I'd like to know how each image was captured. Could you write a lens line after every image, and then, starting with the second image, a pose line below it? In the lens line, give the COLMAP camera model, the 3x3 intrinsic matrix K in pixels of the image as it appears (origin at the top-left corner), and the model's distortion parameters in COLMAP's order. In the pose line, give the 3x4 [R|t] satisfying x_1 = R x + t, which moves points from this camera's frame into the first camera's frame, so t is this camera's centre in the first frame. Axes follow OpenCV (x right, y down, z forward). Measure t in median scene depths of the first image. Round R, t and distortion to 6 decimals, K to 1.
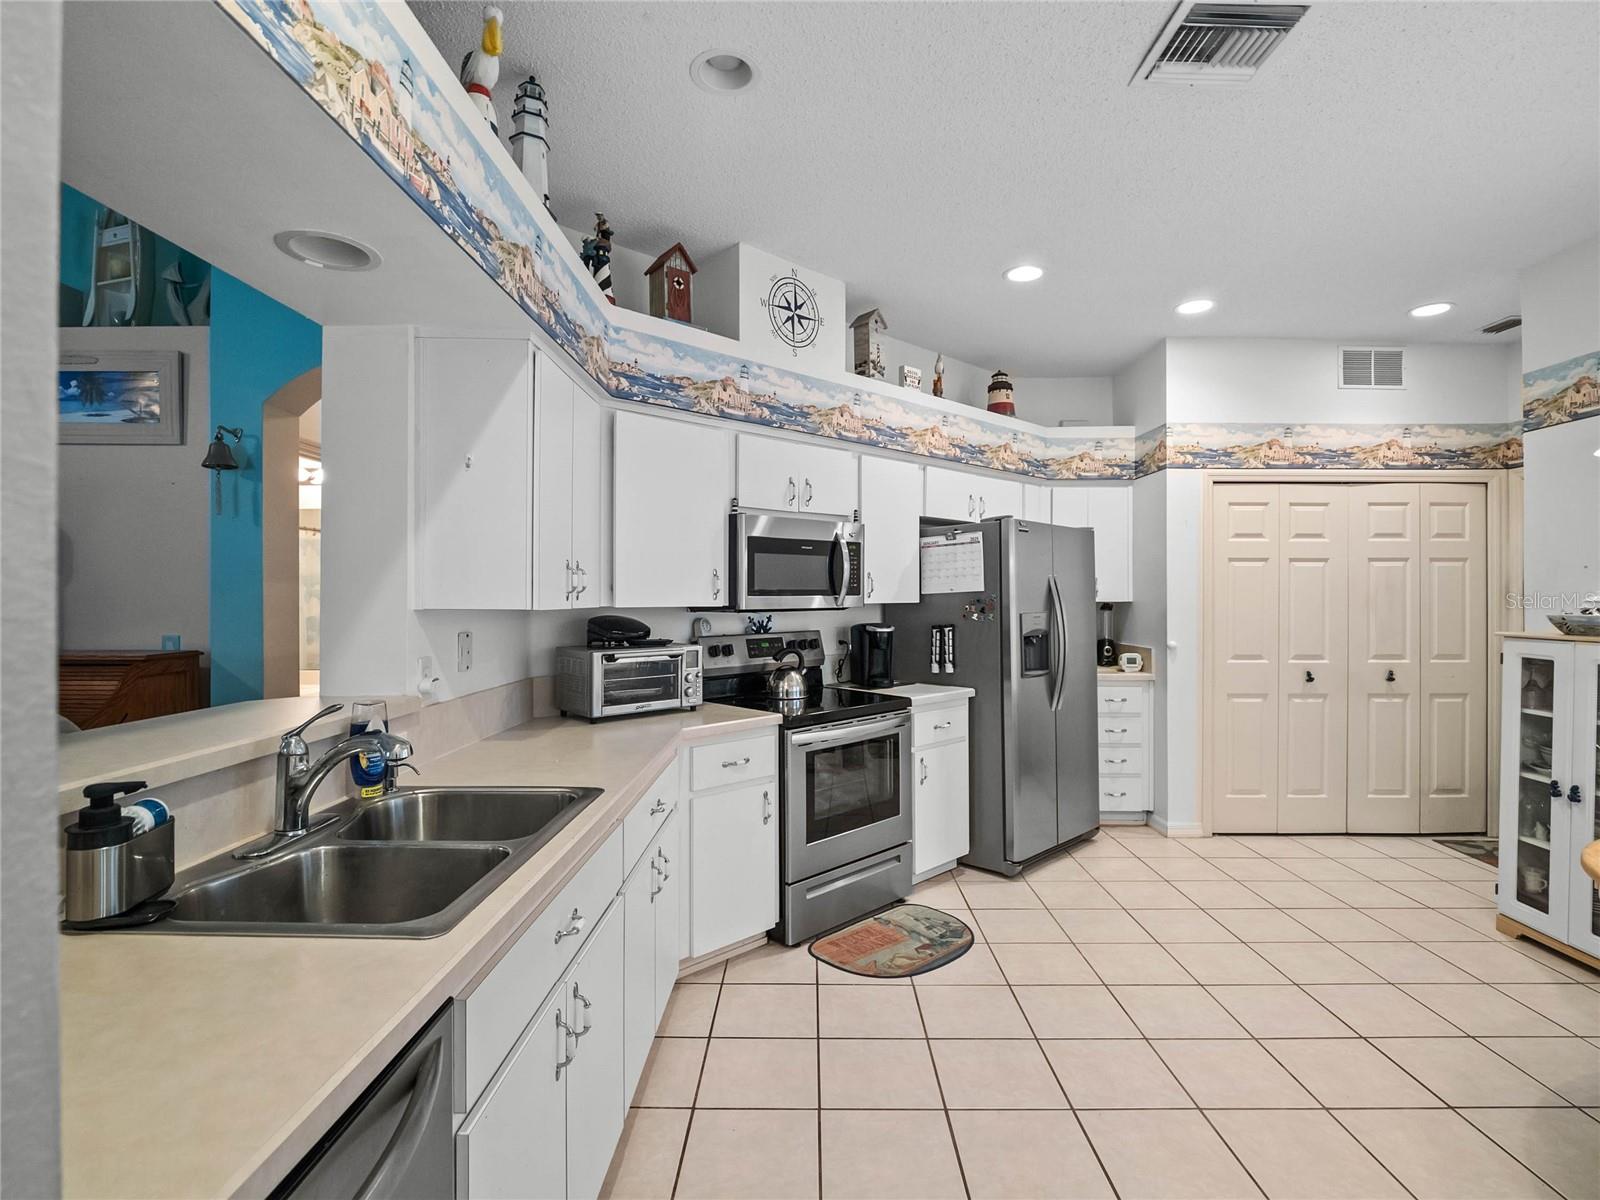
lens RADIAL K [[780.9, 0, 798.2], [0, 780.9, 595.4], [0, 0, 1]] dist [-0.011323, -0.002248]
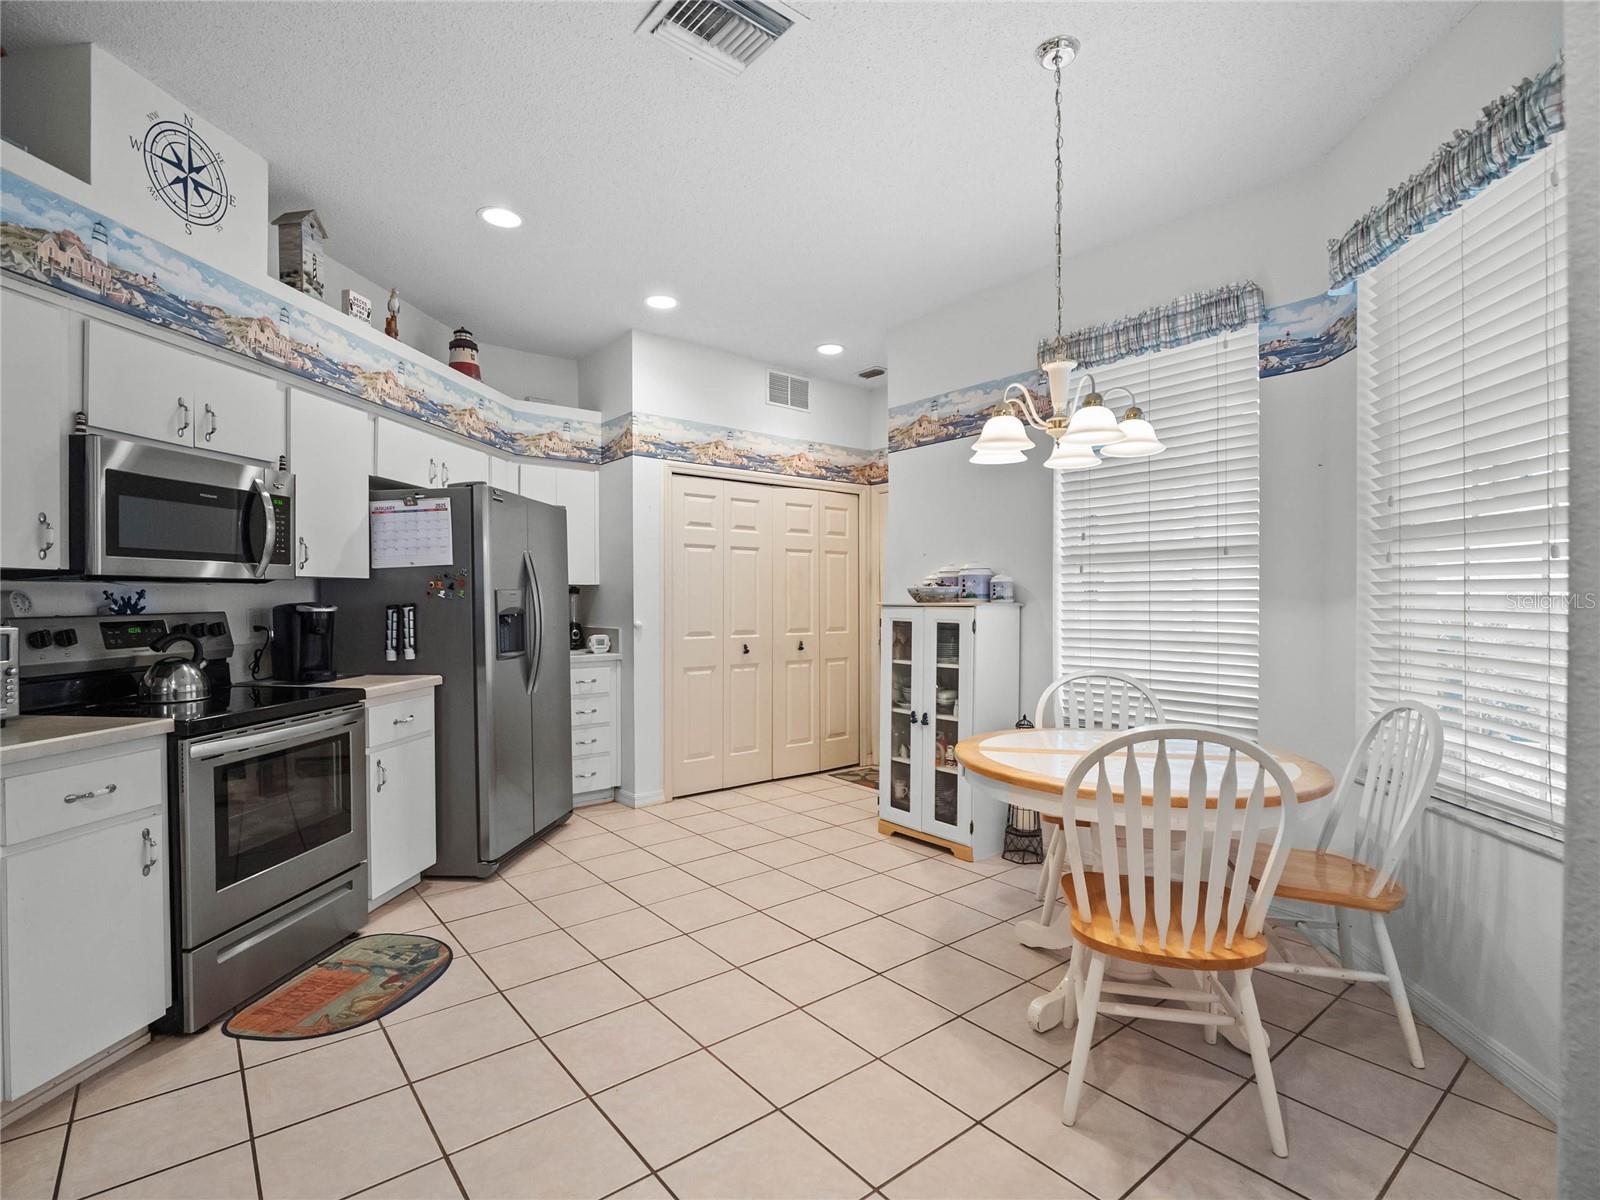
lens RADIAL K [[780.9, 0, 803.0], [0, 780.9, 603.3], [0, 0, 1]] dist [-0.011323, -0.002248]
pose [[0.768176, -0.005654, 0.640214, -0.024729], [0.001282, 0.999973, 0.007292, 0.033618], [-0.640237, -0.004781, 0.768162, 0.064250]]
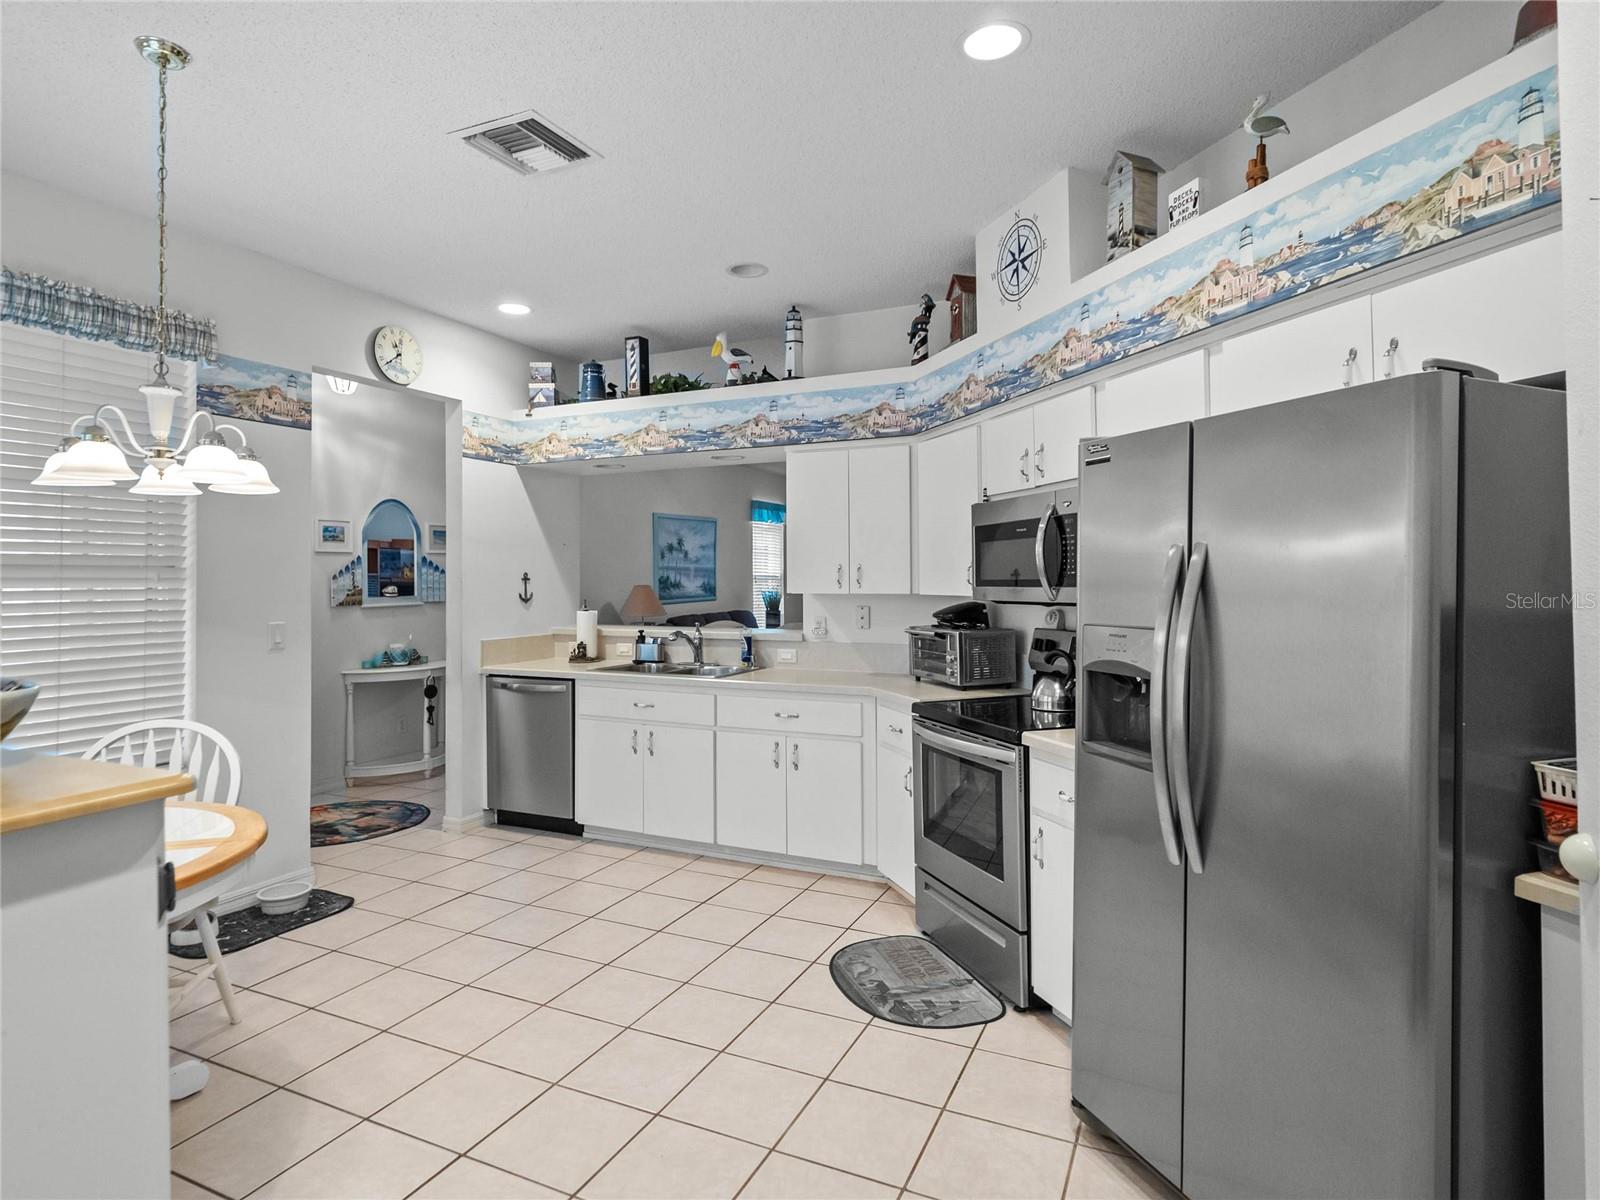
lens RADIAL K [[877.9, 0, 801.2], [0, 877.9, 567.9], [0, 0, 1]] dist [0.002339, -0.006177]
pose [[-0.408933, -0.009364, -0.912516, 0.909688], [0.006094, 0.999897, -0.012991, -0.008430], [0.912544, -0.010873, -0.408834, 1.087019]]
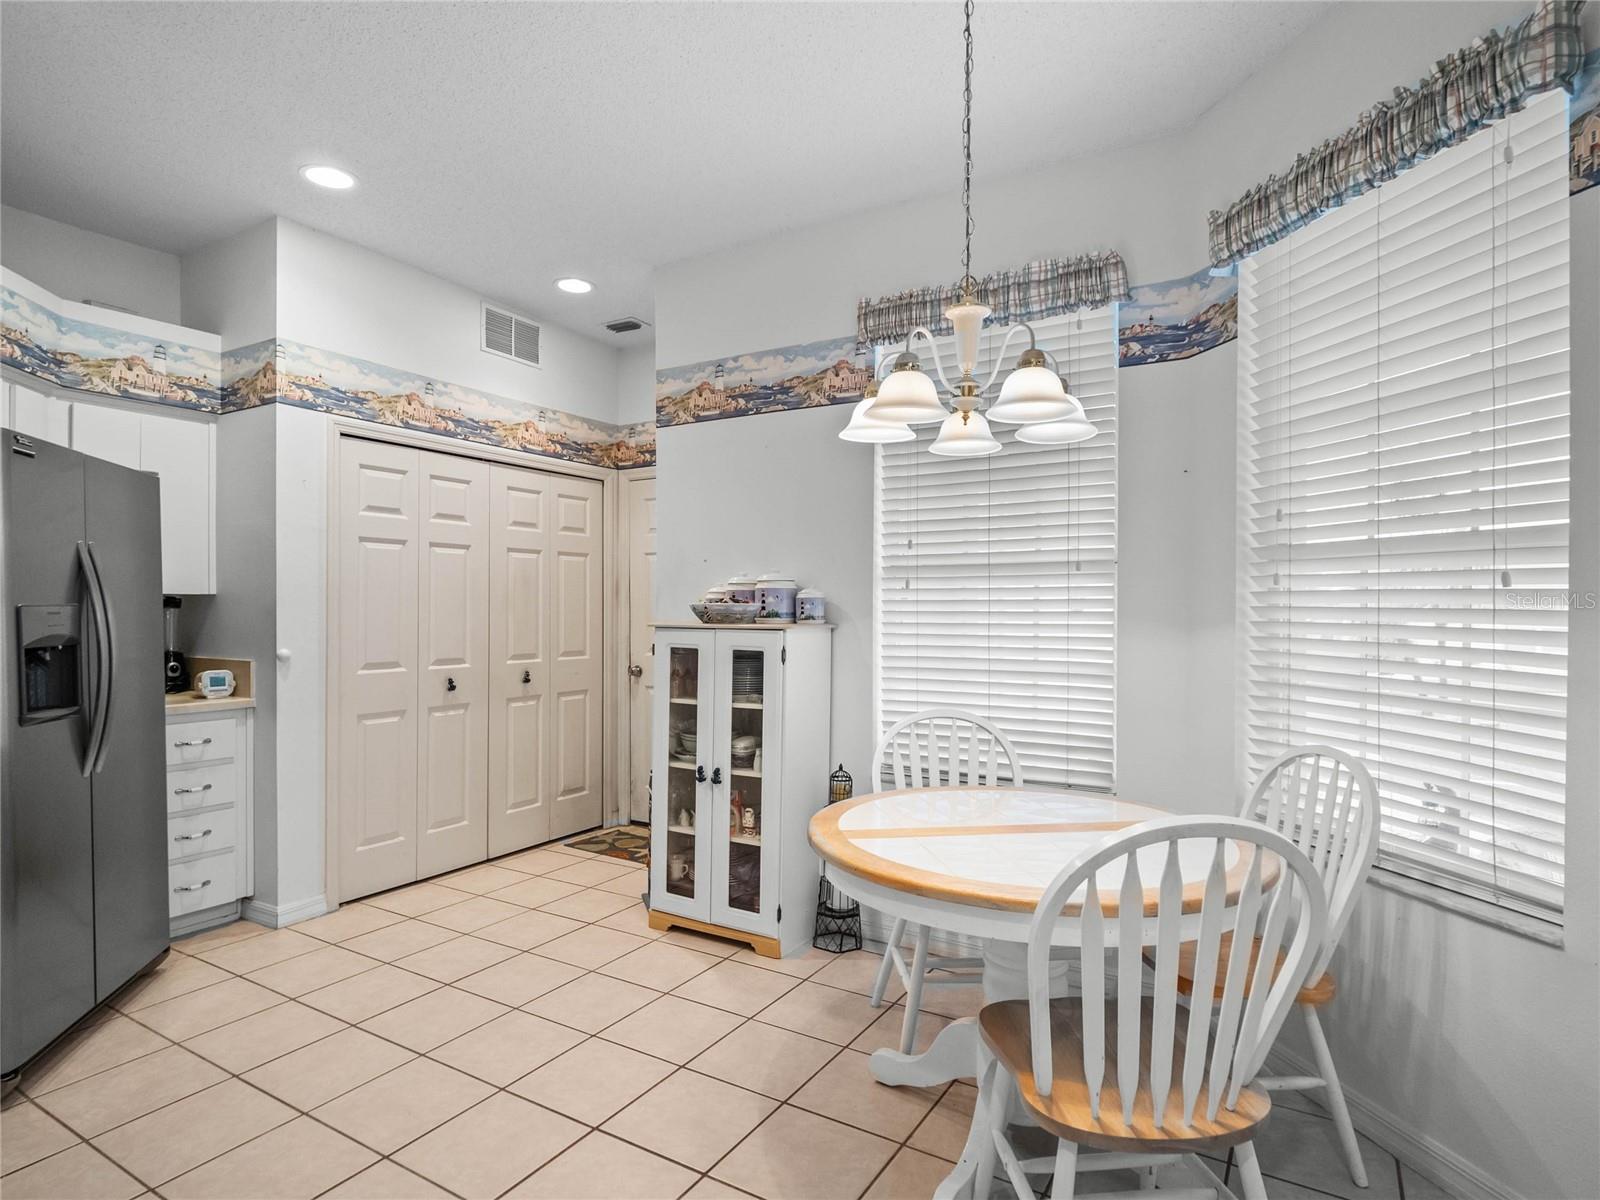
lens RADIAL K [[877.9, 0, 806.6], [0, 877.9, 610.6], [0, 0, 1]] dist [0.002339, -0.006177]
pose [[0.504298, -0.002719, 0.863525, 0.038126], [-0.004694, 0.999972, 0.005890, 0.020721], [-0.863517, -0.007024, 0.504271, 0.229005]]
